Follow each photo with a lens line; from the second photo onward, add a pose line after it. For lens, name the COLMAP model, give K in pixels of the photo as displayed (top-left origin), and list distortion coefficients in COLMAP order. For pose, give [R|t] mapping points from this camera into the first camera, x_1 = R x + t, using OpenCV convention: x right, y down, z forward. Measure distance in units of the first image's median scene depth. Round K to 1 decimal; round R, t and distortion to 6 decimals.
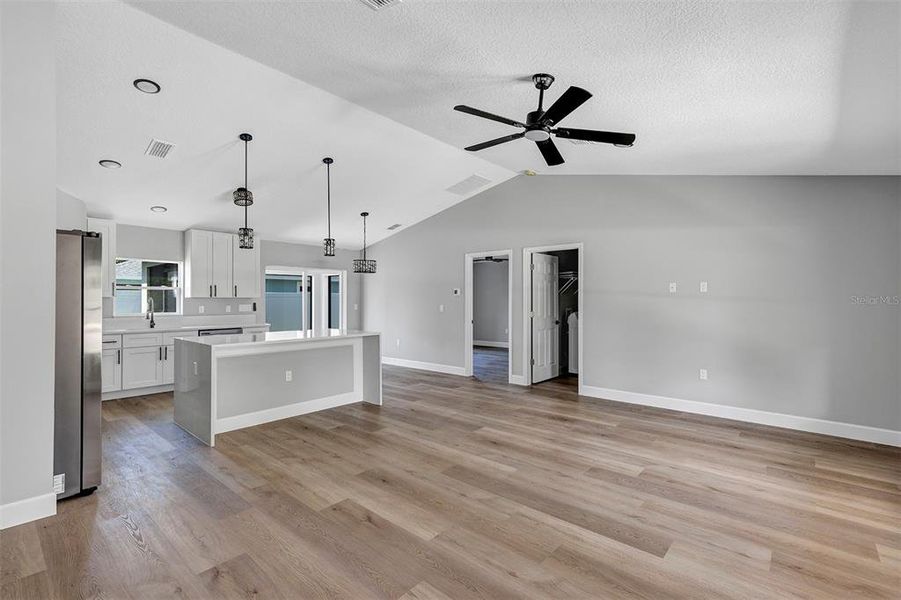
lens RADIAL K [[407.7, 0, 449.8], [0, 407.7, 295.9], [0, 0, 1]] dist [0.004919, -0.001152]
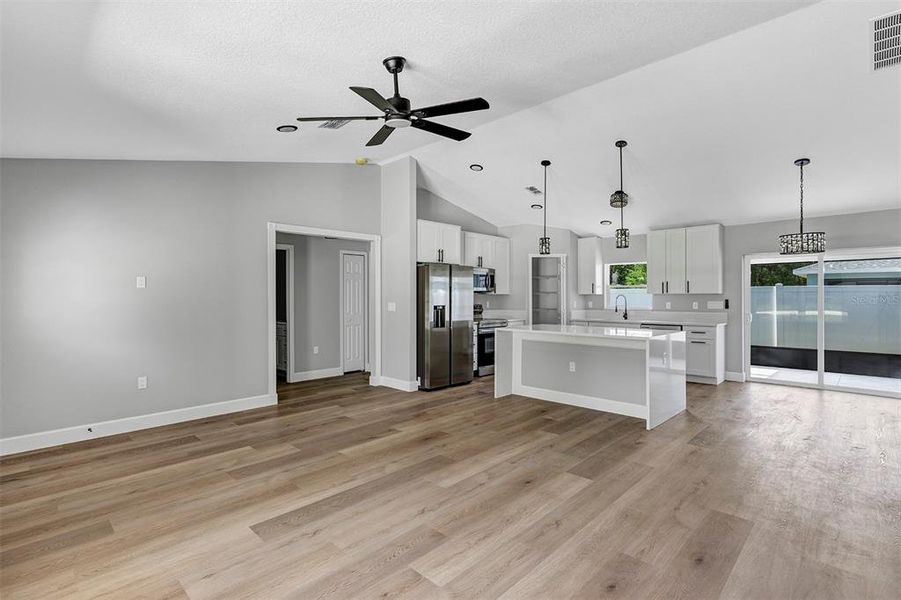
lens RADIAL K [[431.9, 0, 449.2], [0, 431.9, 298.5], [0, 0, 1]] dist [-0.000888, -0.000075]
pose [[-0.053225, 0.003076, -0.998578, 0.923727], [0.013166, 0.999911, 0.002378, 0.009969], [0.998496, -0.013020, -0.053261, 0.893620]]
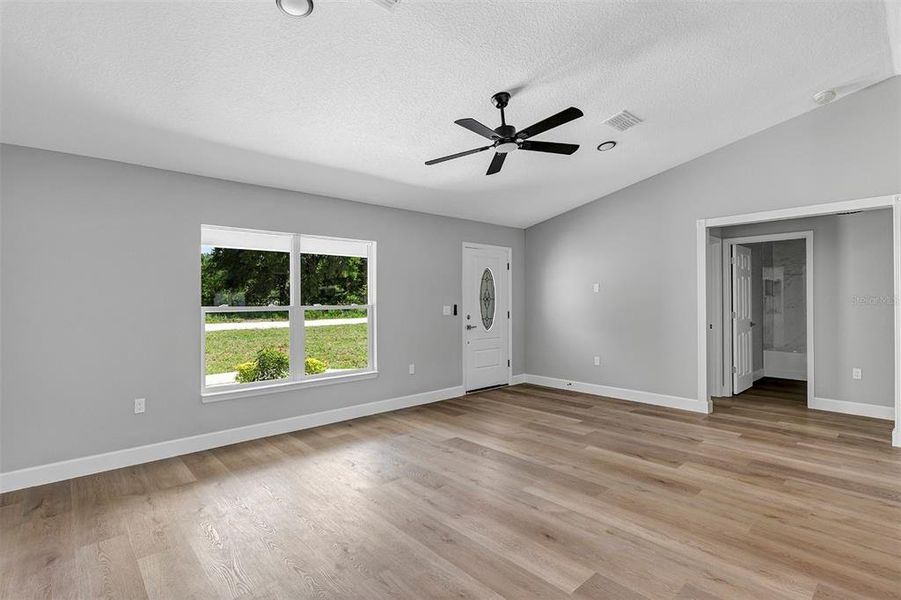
lens RADIAL K [[431.9, 0, 447.6], [0, 431.9, 300.3], [0, 0, 1]] dist [-0.000888, -0.000075]
pose [[-0.992886, 0.003062, 0.119031, 0.179966], [0.002117, 0.999965, -0.008058, 0.015467], [-0.119051, -0.007749, -0.992858, 1.644889]]
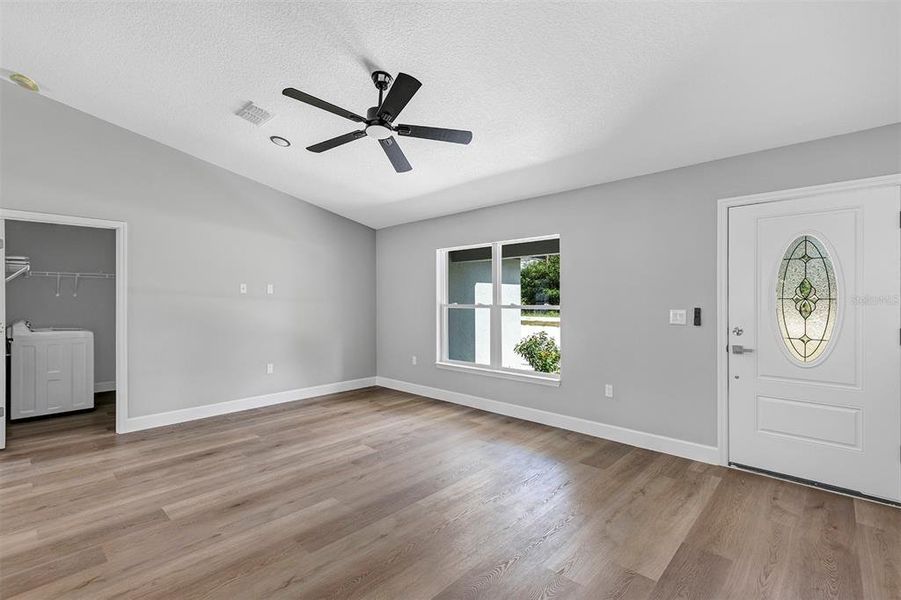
lens RADIAL K [[407.7, 0, 448.3], [0, 407.7, 301.2], [0, 0, 1]] dist [0.004919, -0.001152]
pose [[0.036479, -0.005892, 0.999317, -0.575286], [-0.006414, 0.999961, 0.006129, 0.001927], [-0.999314, -0.006633, 0.036440, 0.609450]]
